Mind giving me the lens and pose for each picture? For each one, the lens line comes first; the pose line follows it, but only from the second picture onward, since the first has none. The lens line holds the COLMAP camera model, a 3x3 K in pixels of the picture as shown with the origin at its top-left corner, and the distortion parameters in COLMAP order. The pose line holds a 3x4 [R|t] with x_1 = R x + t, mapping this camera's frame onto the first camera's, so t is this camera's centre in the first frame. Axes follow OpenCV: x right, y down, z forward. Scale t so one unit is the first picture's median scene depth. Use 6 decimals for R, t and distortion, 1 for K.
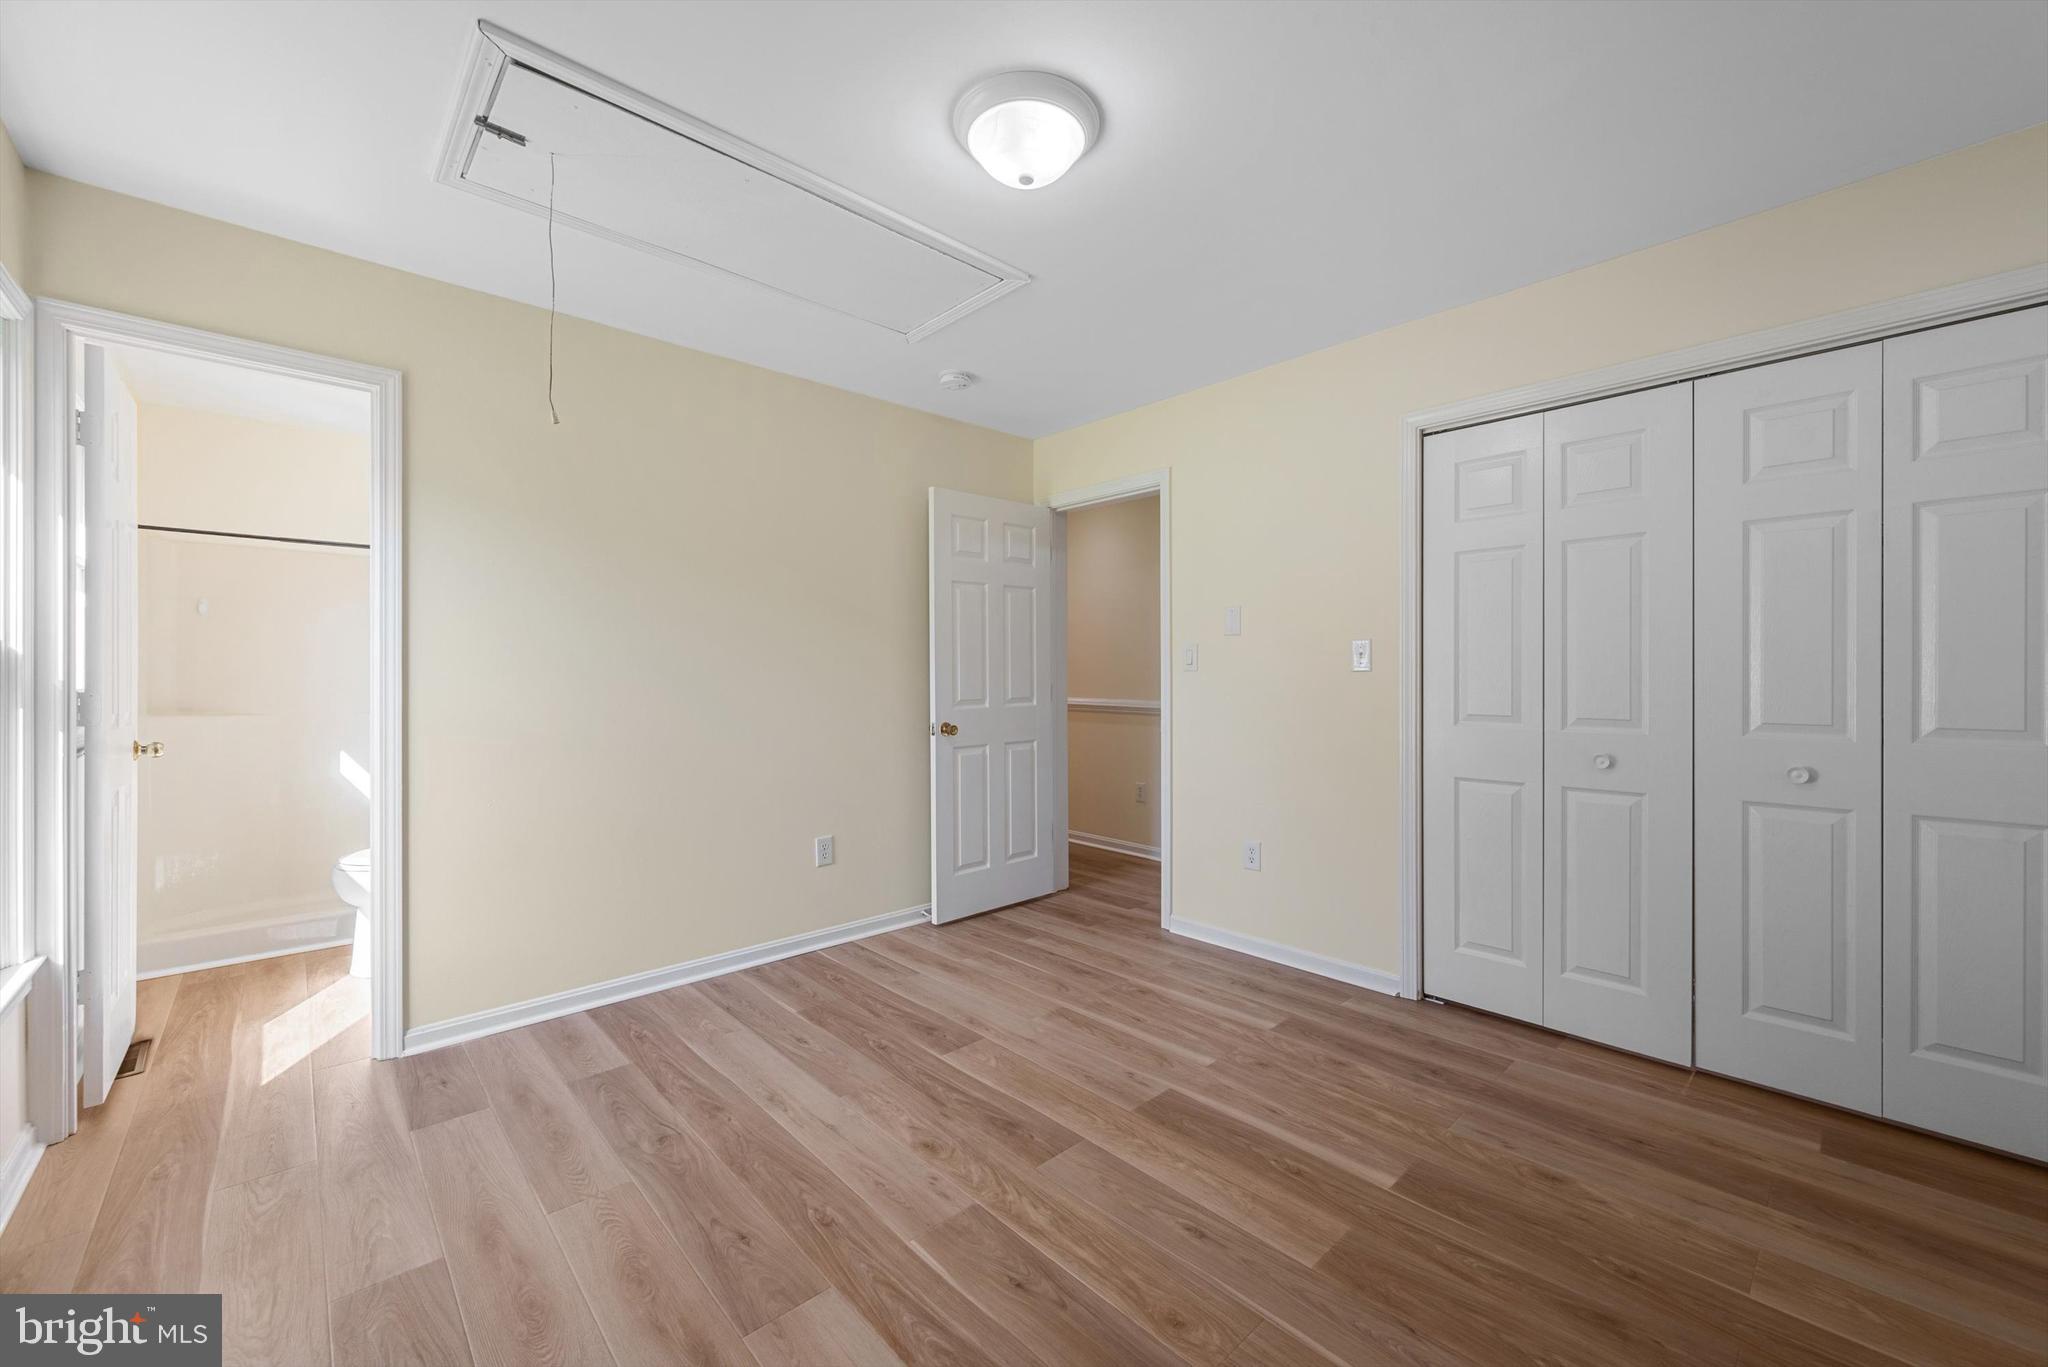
lens RADIAL K [[804.0, 0, 1032.2], [0, 804.0, 679.1], [0, 0, 1]] dist [0.000658, 0.000596]
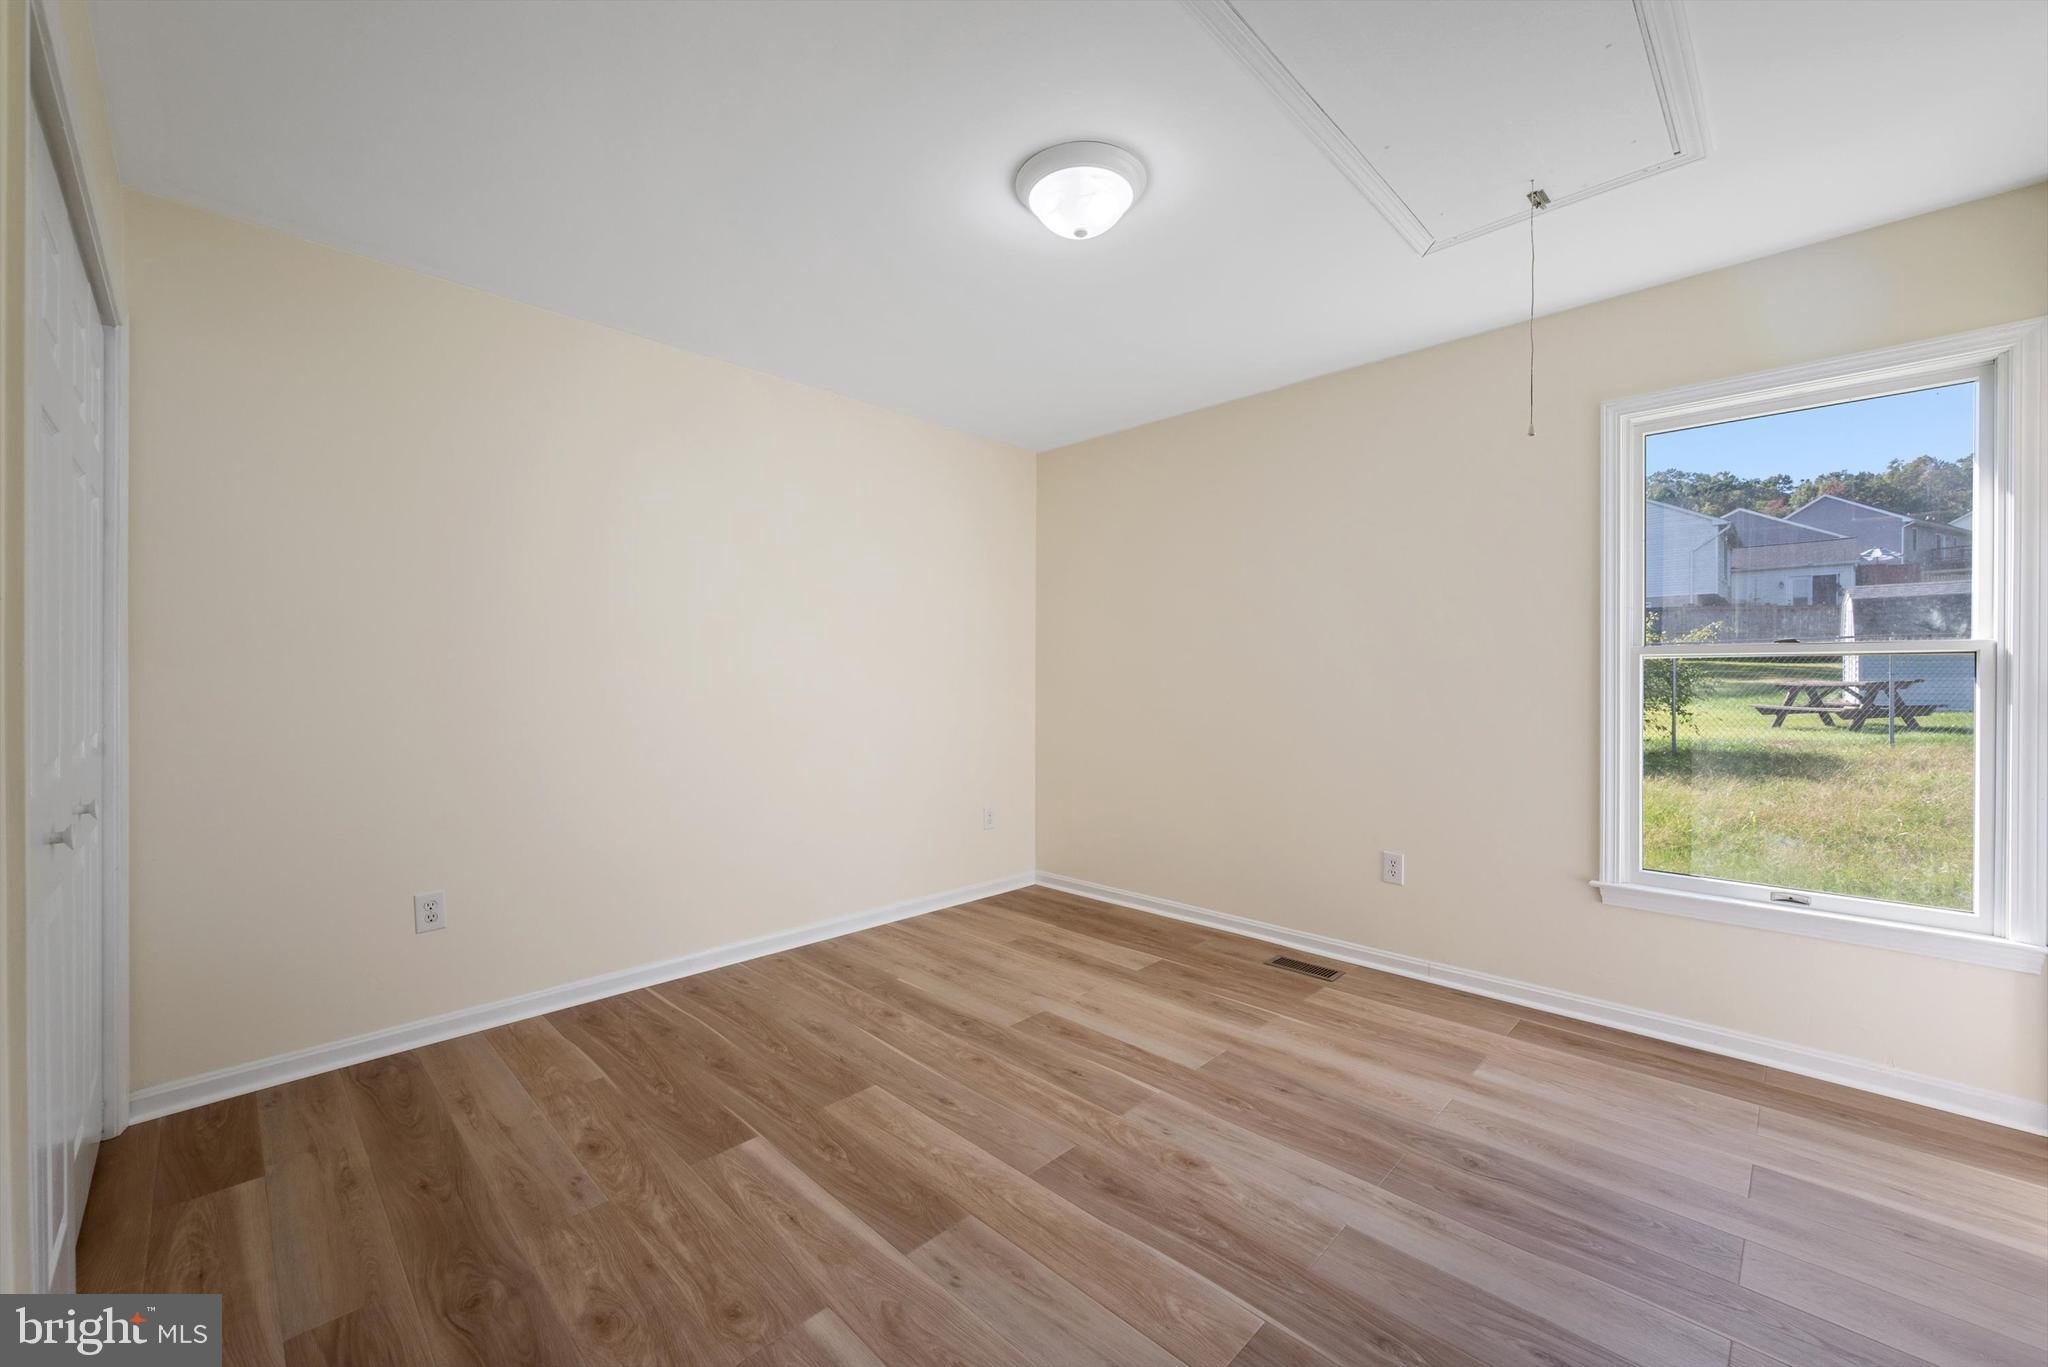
lens RADIAL K [[804.0, 0, 1025.1], [0, 804.0, 674.6], [0, 0, 1]] dist [0.000658, 0.000596]
pose [[-0.999177, 0.003018, -0.040441, 0.104524], [0.002739, 0.999972, 0.006943, -0.012549], [0.040461, 0.006826, -0.999158, 1.919488]]
